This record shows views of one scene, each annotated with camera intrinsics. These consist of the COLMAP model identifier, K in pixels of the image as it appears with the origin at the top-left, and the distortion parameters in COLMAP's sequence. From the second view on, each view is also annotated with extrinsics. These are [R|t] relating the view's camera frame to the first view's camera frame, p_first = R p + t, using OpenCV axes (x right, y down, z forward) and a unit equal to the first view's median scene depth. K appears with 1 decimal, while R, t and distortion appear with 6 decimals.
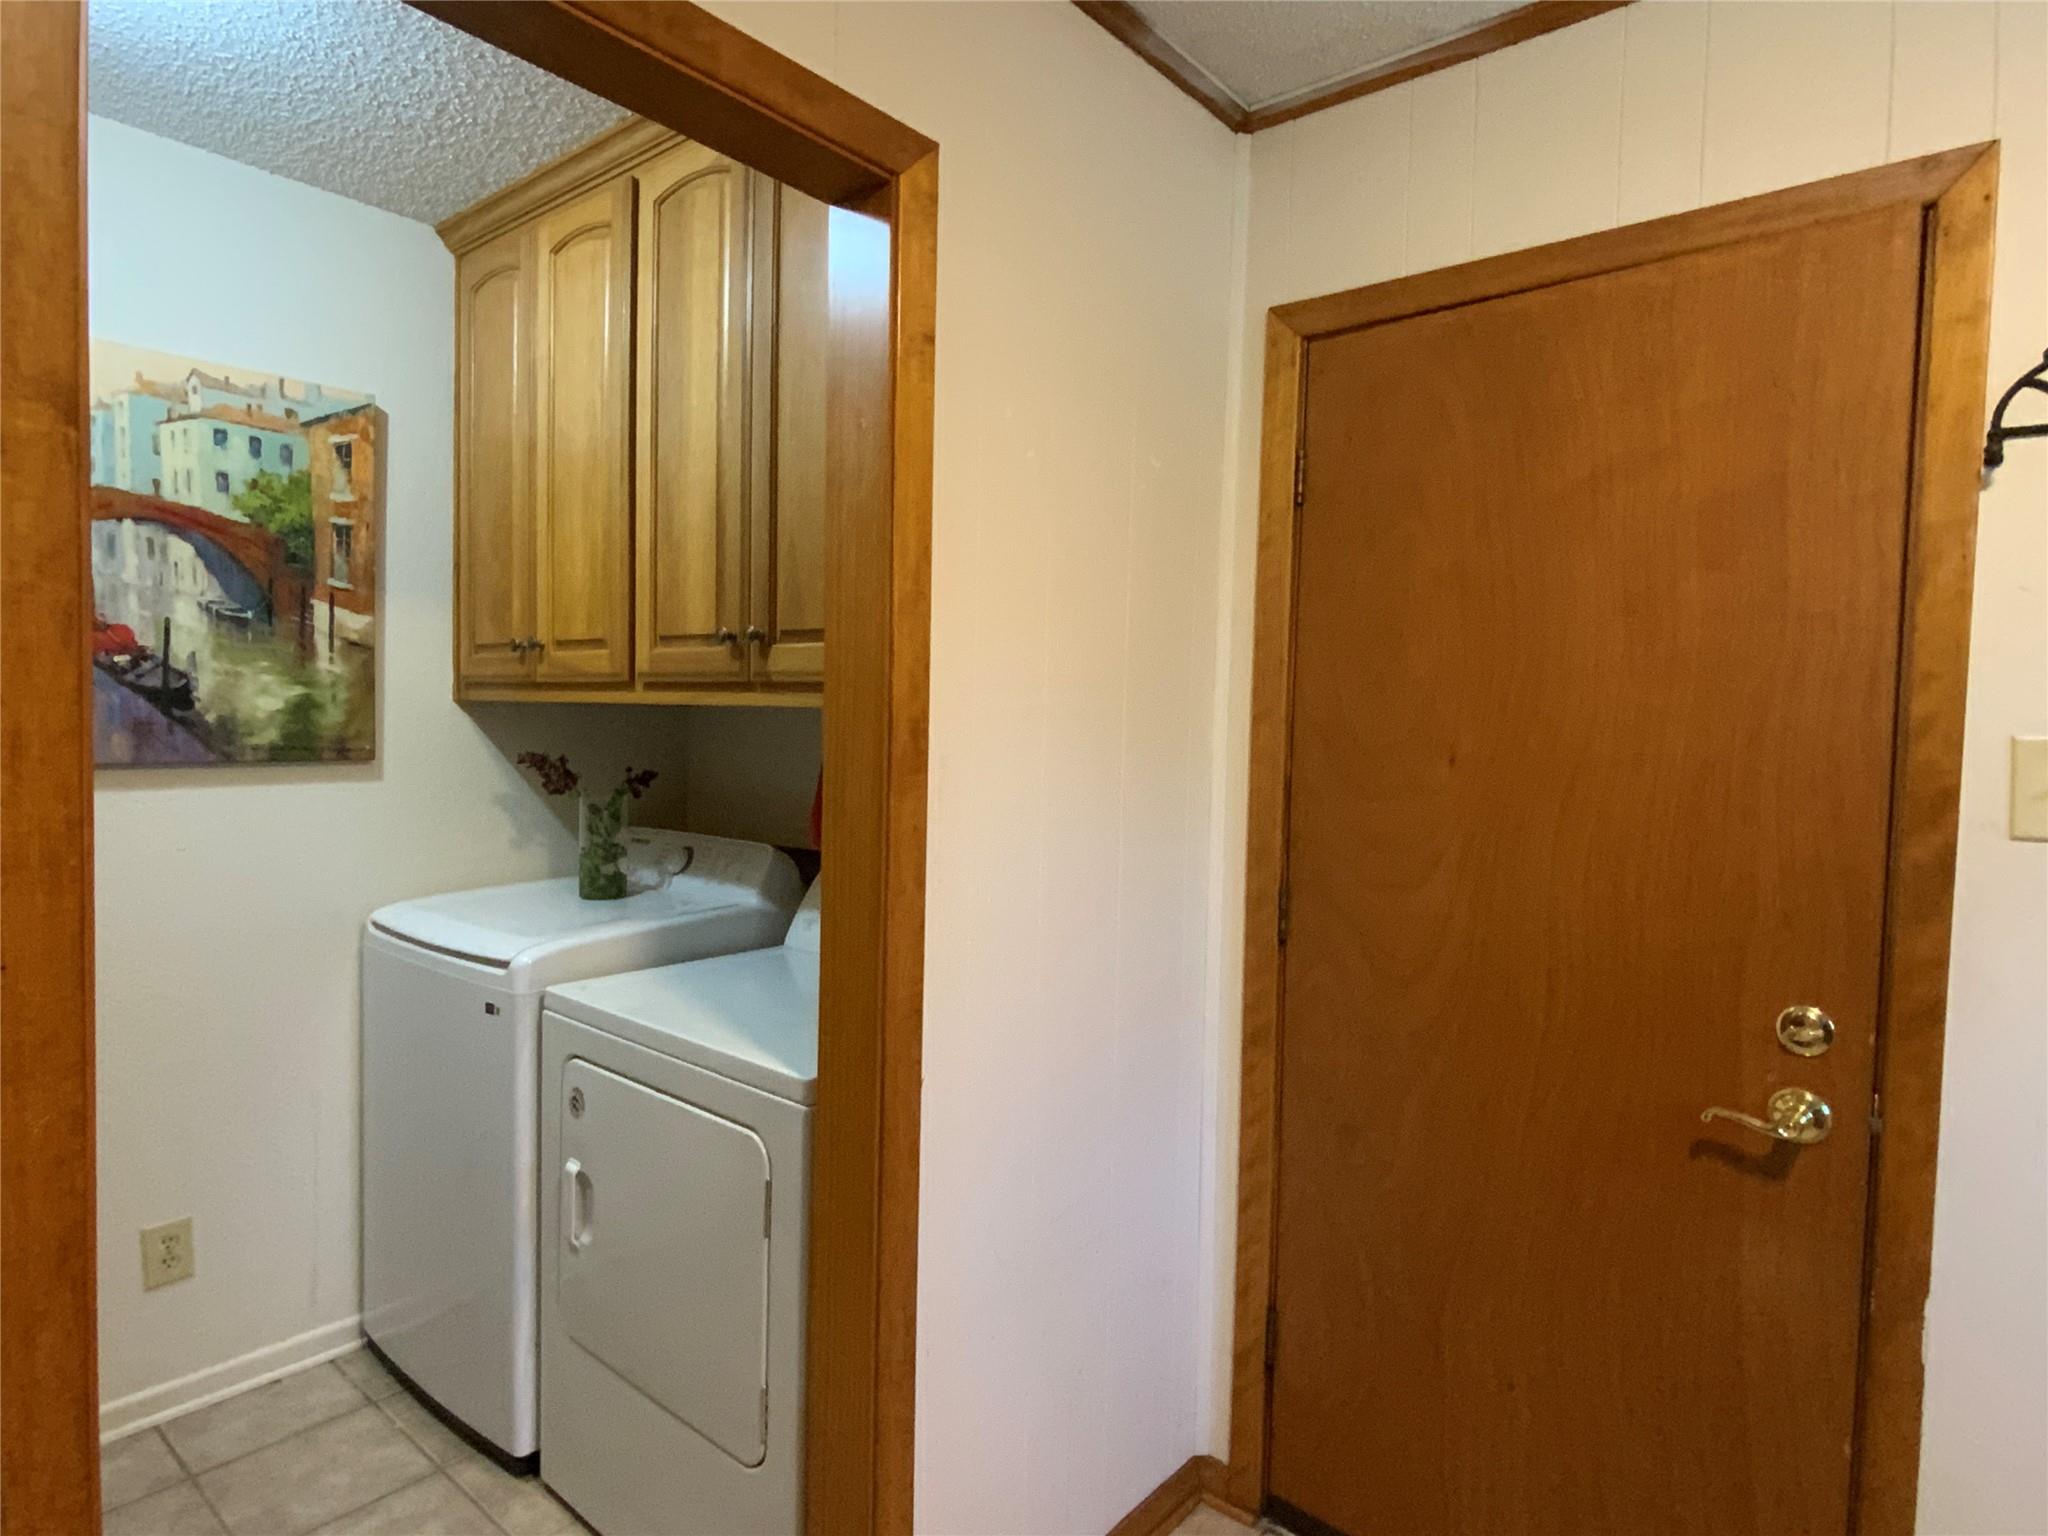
lens RADIAL K [[1122.5, 0, 1018.7], [0, 1122.5, 767.6], [0, 0, 1]] dist [-0.021388, -0.000373]
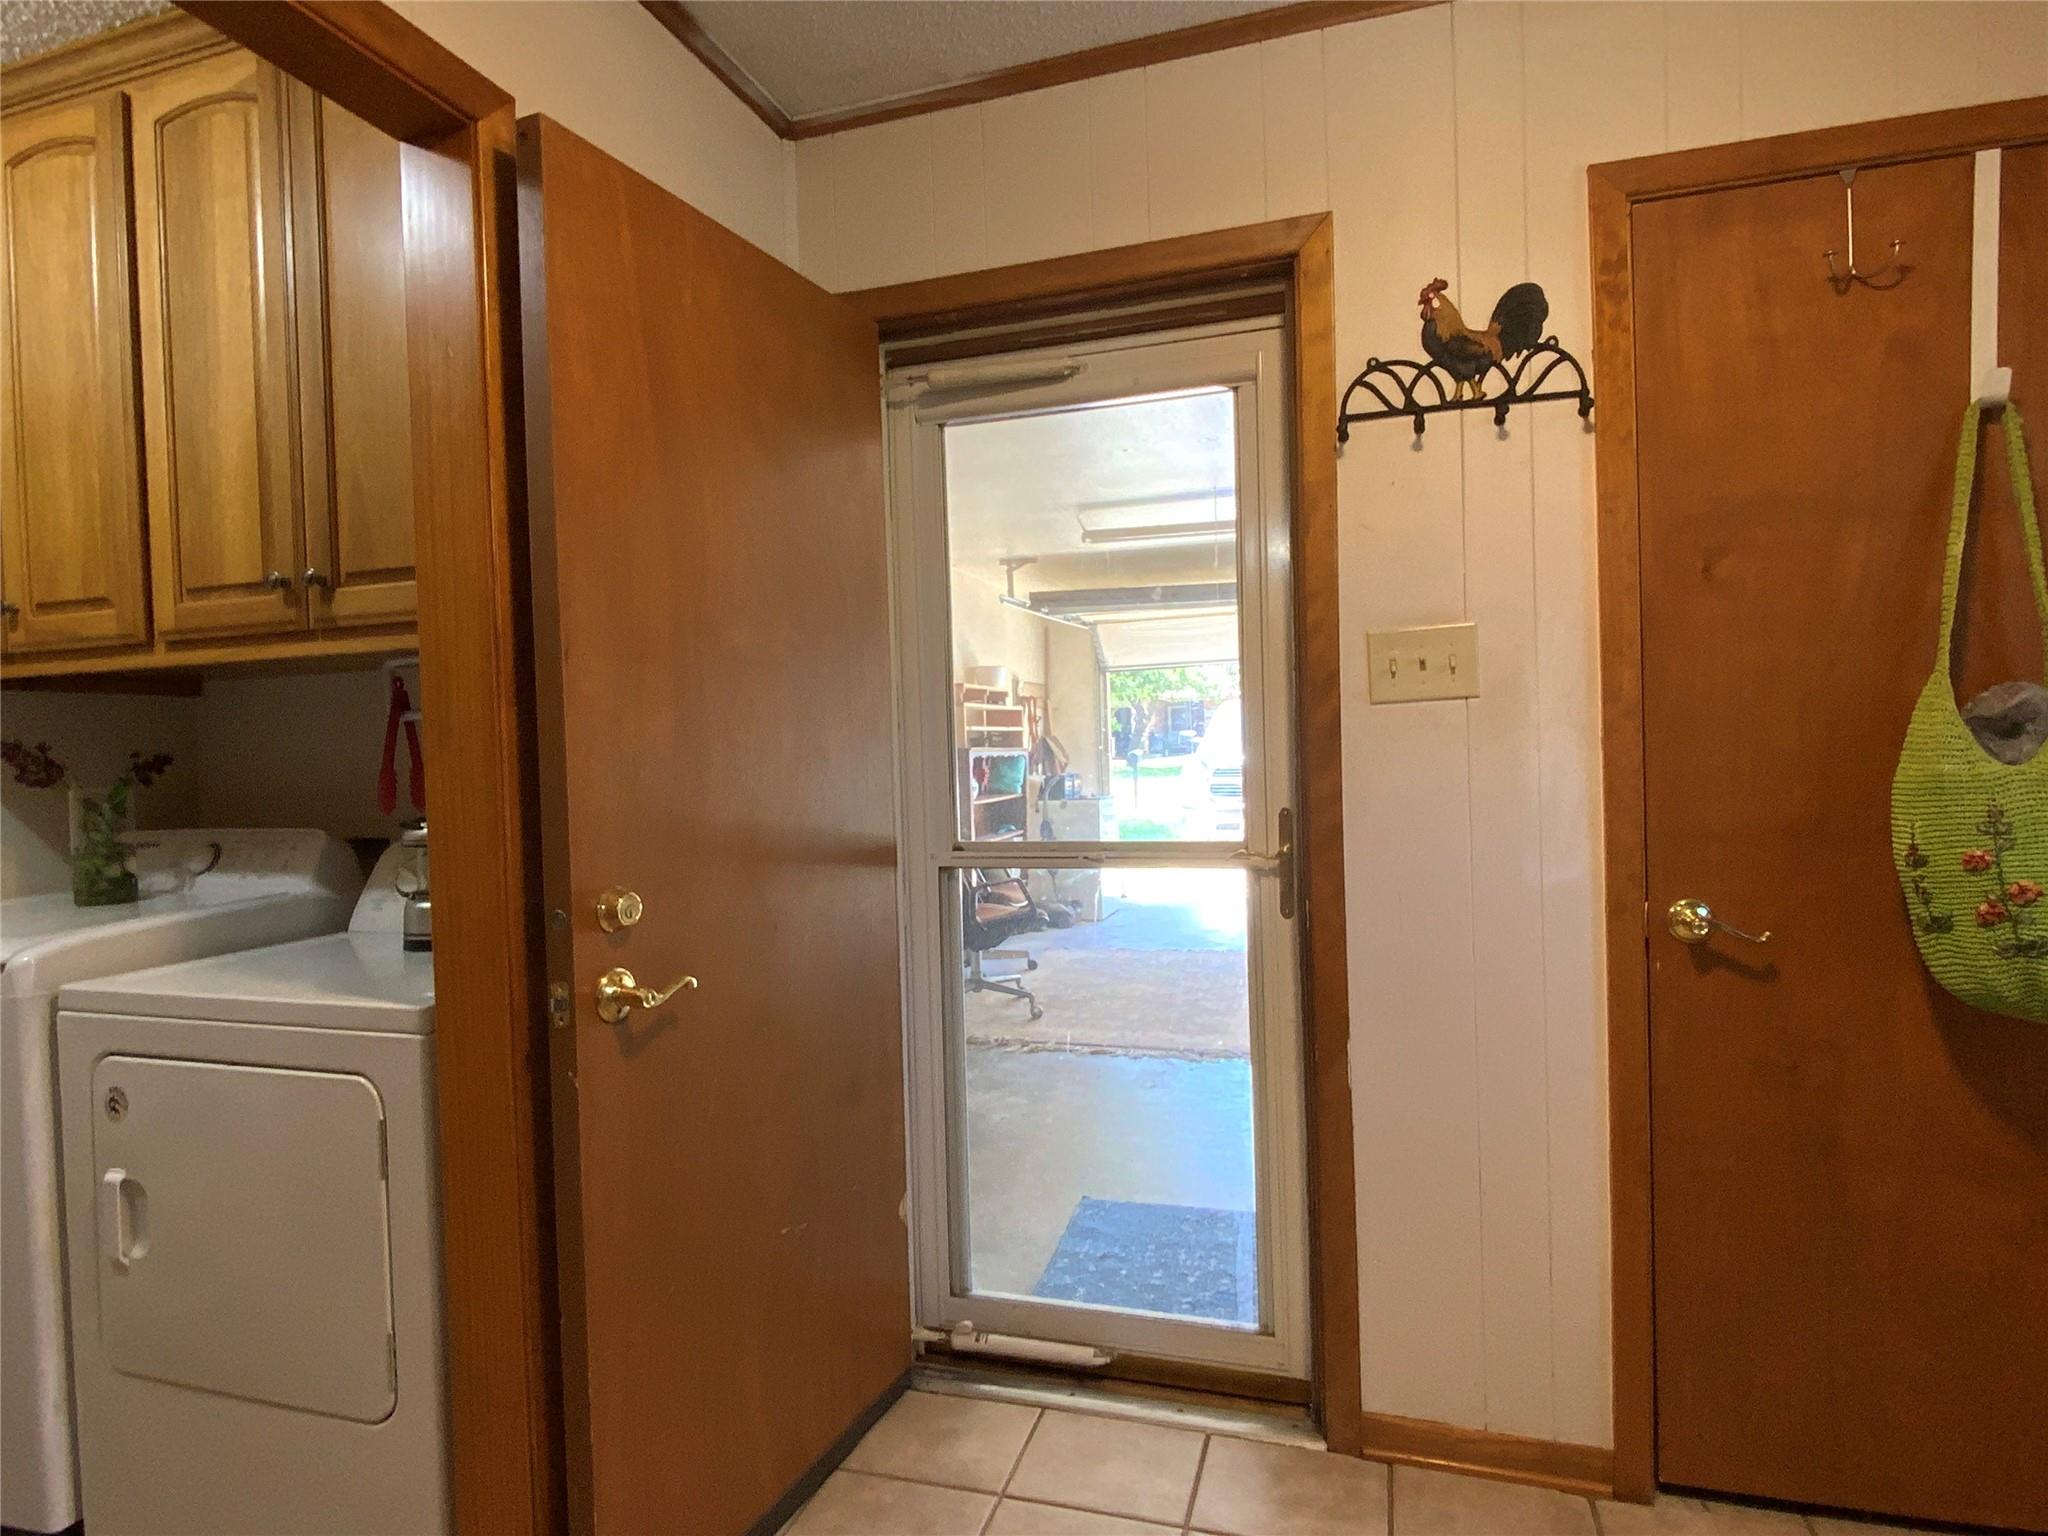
lens RADIAL K [[1122.5, 0, 1023.9], [0, 1122.5, 770.7], [0, 0, 1]] dist [-0.021388, -0.000373]
pose [[0.919408, -0.060497, 0.388624, -0.052891], [0.070142, 0.997480, -0.010665, 0.091665], [-0.387000, 0.037065, 0.921335, -0.101908]]
